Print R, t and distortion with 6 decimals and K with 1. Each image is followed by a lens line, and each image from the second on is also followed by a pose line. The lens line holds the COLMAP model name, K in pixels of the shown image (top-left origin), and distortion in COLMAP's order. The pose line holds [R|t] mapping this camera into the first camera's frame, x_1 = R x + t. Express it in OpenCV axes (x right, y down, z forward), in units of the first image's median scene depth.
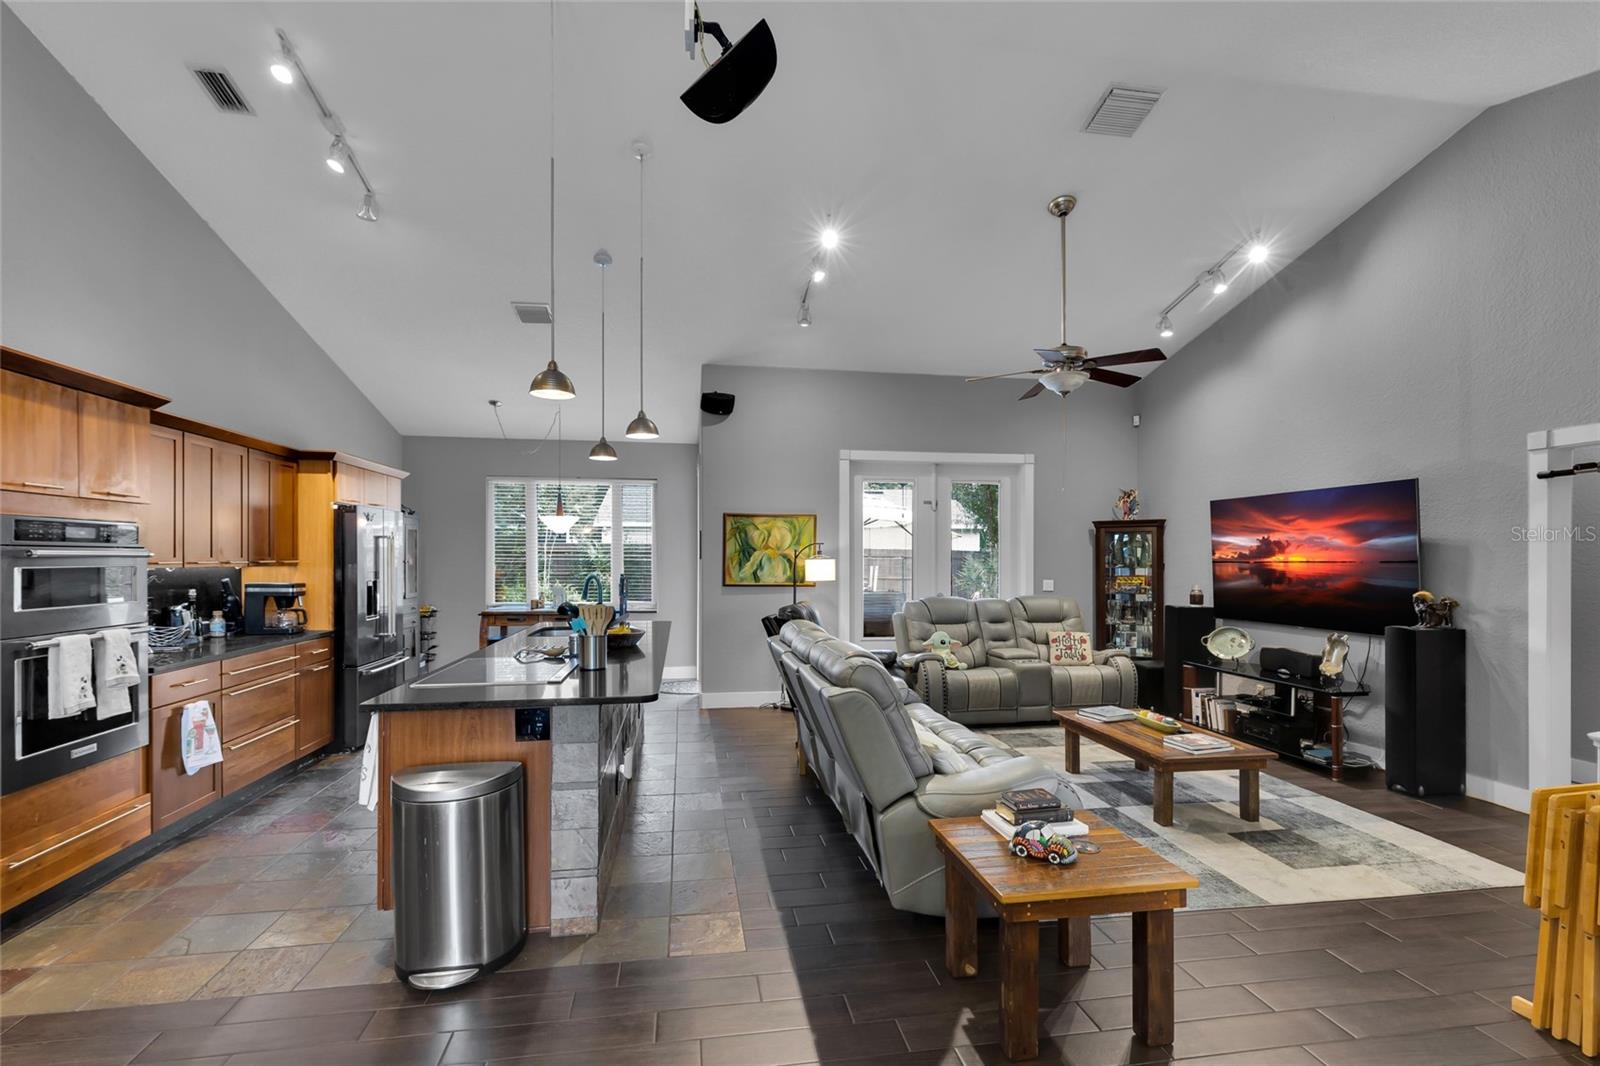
lens RADIAL K [[725.5, 0, 803.3], [0, 725.5, 558.9], [0, 0, 1]] dist [0.003452, -0.000425]
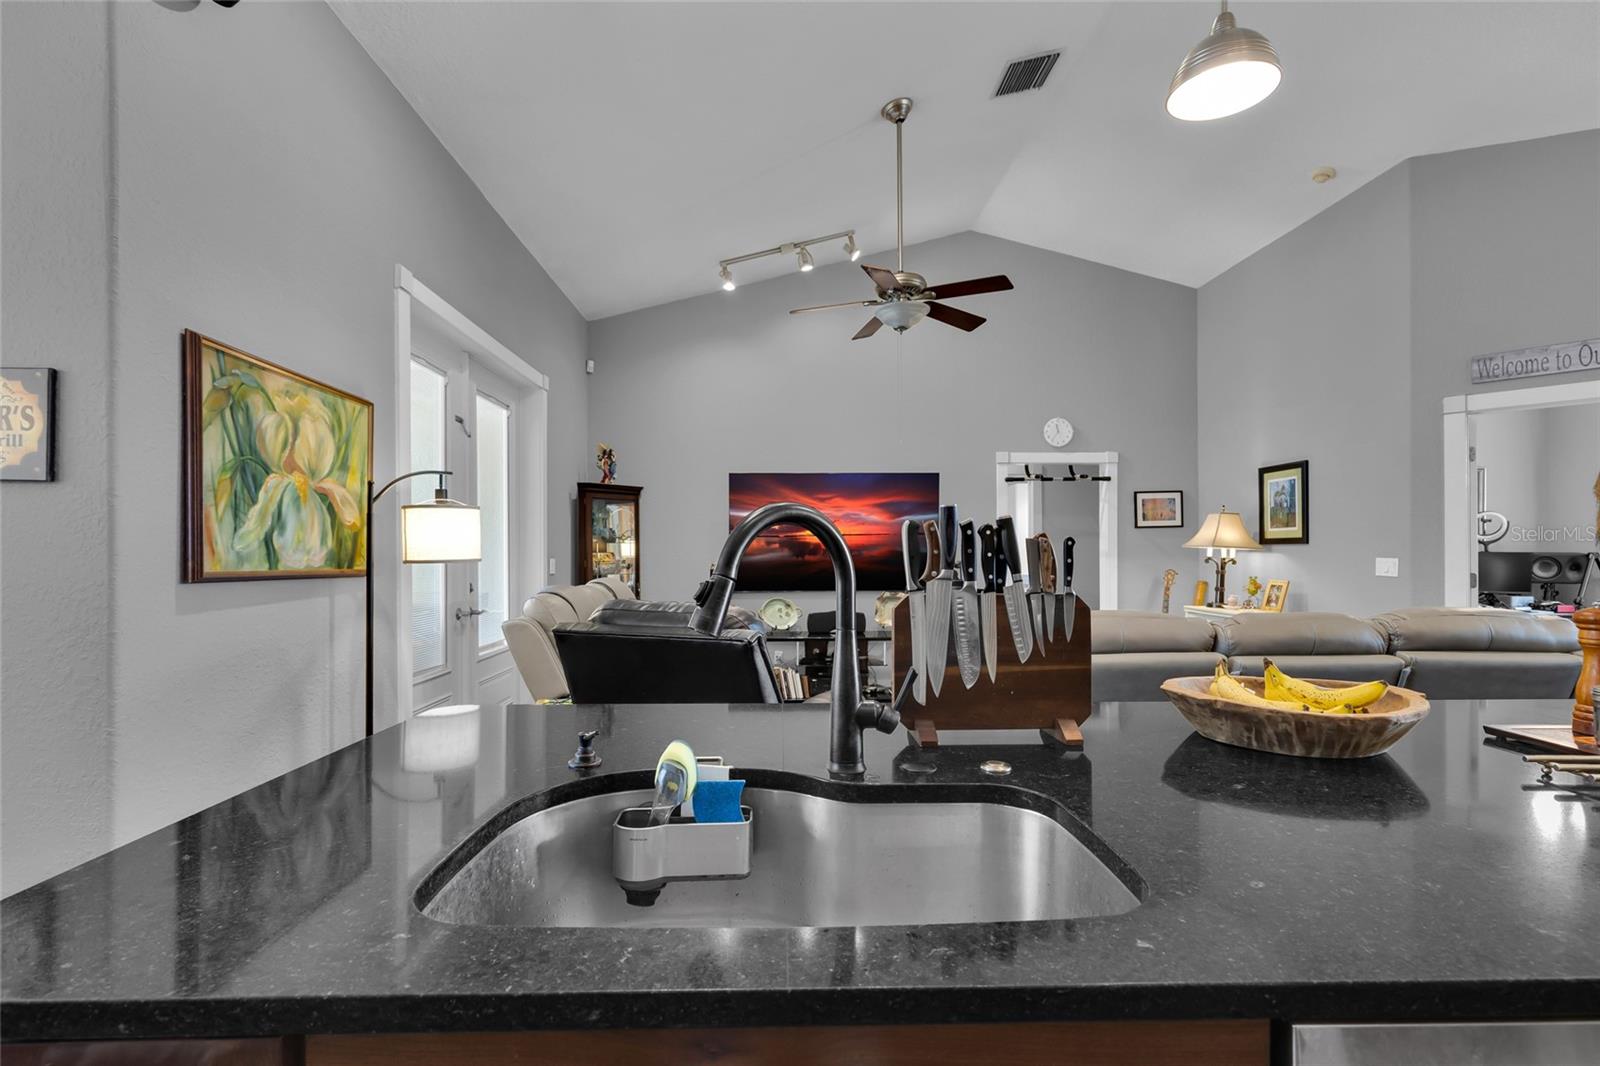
lens RADIAL K [[725.5, 0, 795.0], [0, 725.5, 552.0], [0, 0, 1]] dist [0.003452, -0.000425]
pose [[0.133066, 0.001996, 0.991105, -0.496564], [0.003624, 0.999990, -0.002500, 0.036603], [-0.991101, 0.003924, 0.133057, 0.983986]]
